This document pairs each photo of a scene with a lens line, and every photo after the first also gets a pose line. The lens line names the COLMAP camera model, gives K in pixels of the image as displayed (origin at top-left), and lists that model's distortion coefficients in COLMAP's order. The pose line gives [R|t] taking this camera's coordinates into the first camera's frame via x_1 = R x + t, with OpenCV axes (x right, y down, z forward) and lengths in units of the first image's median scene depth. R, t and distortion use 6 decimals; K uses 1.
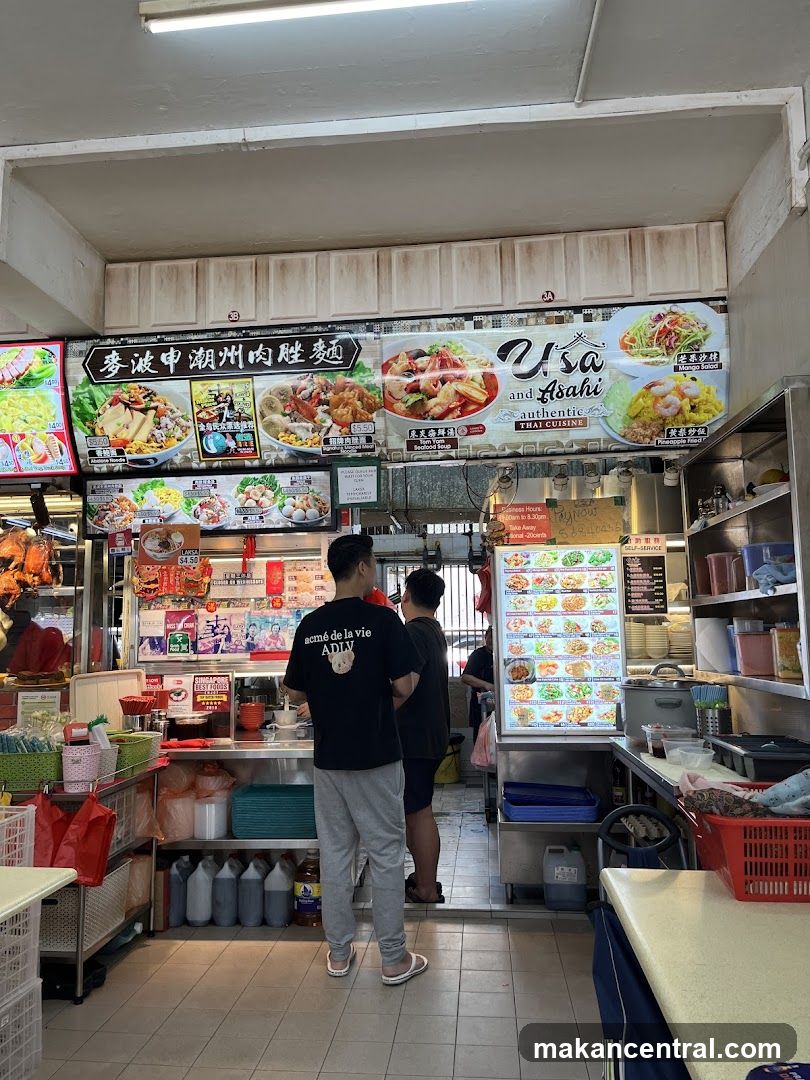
lens RADIAL K [[949.1, 0, 406.4], [0, 949.1, 530.4], [0, 0, 1]] dist [0.168159, -0.398916]
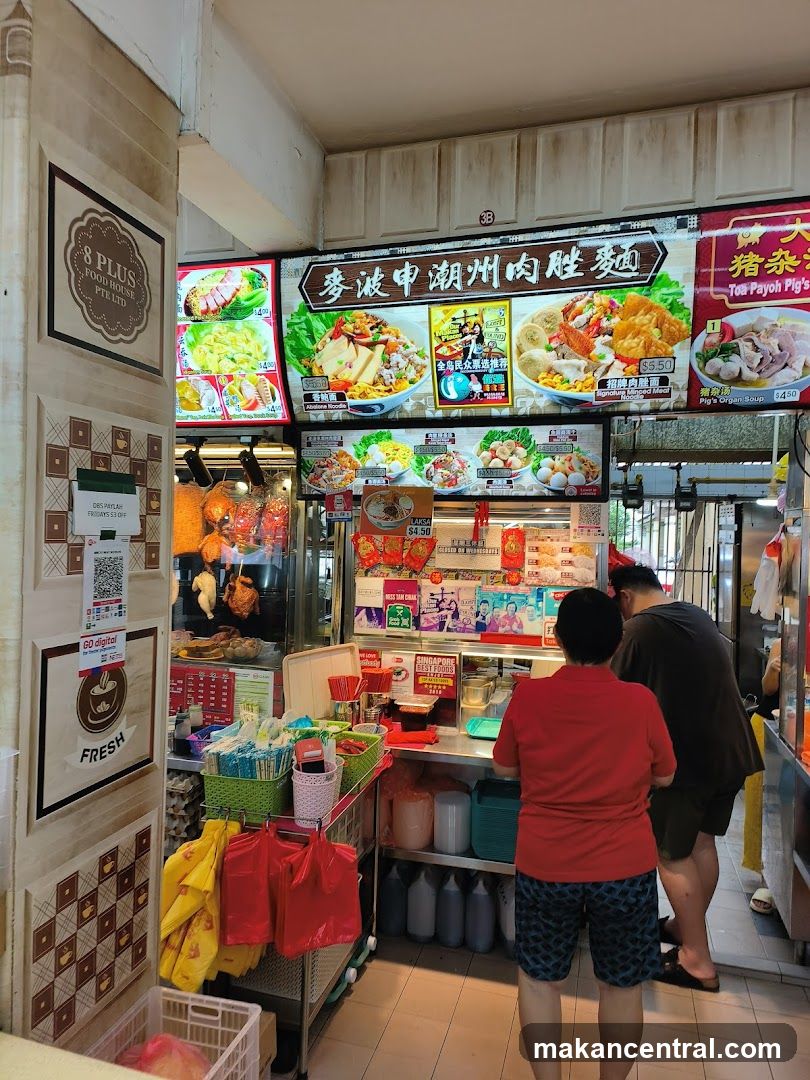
lens RADIAL K [[777.9, 0, 395.0], [0, 777.9, 537.5], [0, 0, 1]] dist [0.122962, -0.070785]
pose [[0.985527, 0.040285, -0.164660, -0.138084], [-0.019514, 0.991855, 0.125865, -0.047757], [0.168389, -0.120830, 0.978287, 0.338812]]
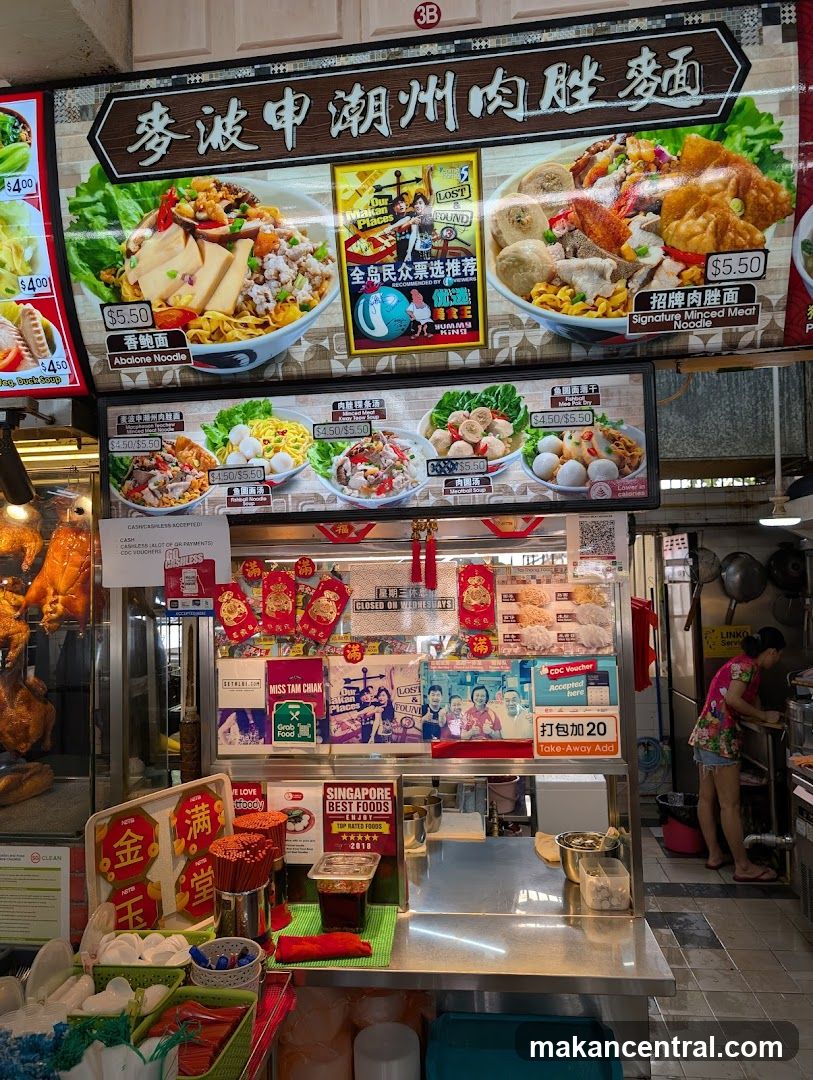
lens RADIAL K [[813.9, 0, 395.6], [0, 813.9, 544.0], [0, 0, 1]] dist [0.025320, -0.009397]
pose [[0.999927, -0.007740, -0.009332, -0.192815], [0.008341, 0.997770, 0.066227, -0.009089], [0.008798, -0.066300, 0.997761, 0.613642]]
